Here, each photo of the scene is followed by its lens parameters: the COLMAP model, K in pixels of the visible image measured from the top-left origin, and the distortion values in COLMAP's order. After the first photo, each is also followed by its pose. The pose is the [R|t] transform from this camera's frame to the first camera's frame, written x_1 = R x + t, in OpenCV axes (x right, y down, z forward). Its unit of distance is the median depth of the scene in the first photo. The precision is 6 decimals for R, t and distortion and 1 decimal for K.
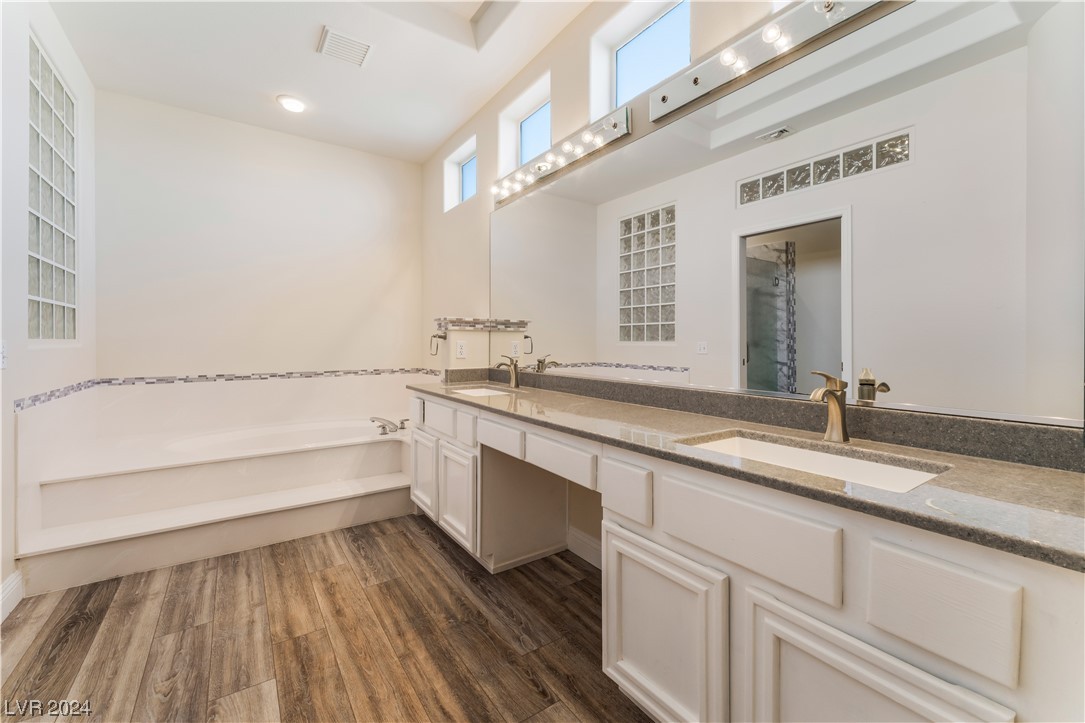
lens RADIAL K [[452.1, 0, 539.3], [0, 452.1, 350.9], [0, 0, 1]] dist [-0.002583, 0.001871]
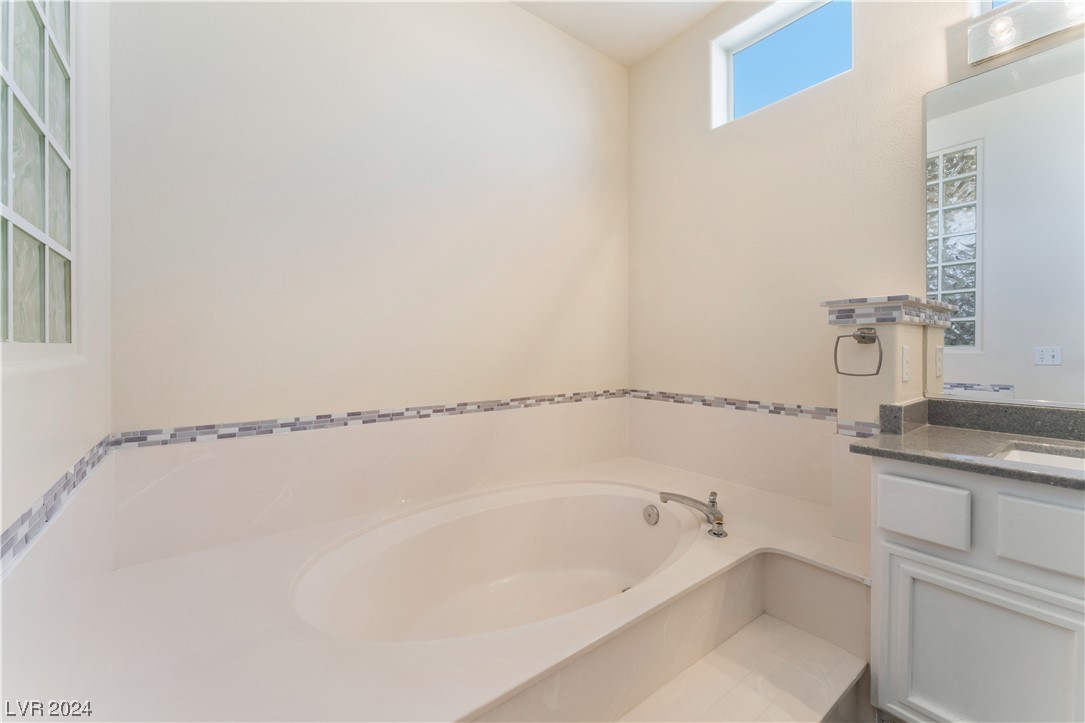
lens RADIAL K [[452.1, 0, 546.1], [0, 452.1, 351.9], [0, 0, 1]] dist [-0.002583, 0.001871]
pose [[0.998949, -0.000745, 0.045821, -0.496055], [0.000978, 0.999987, -0.005063, -0.012467], [-0.045817, 0.005102, 0.998937, 0.463817]]
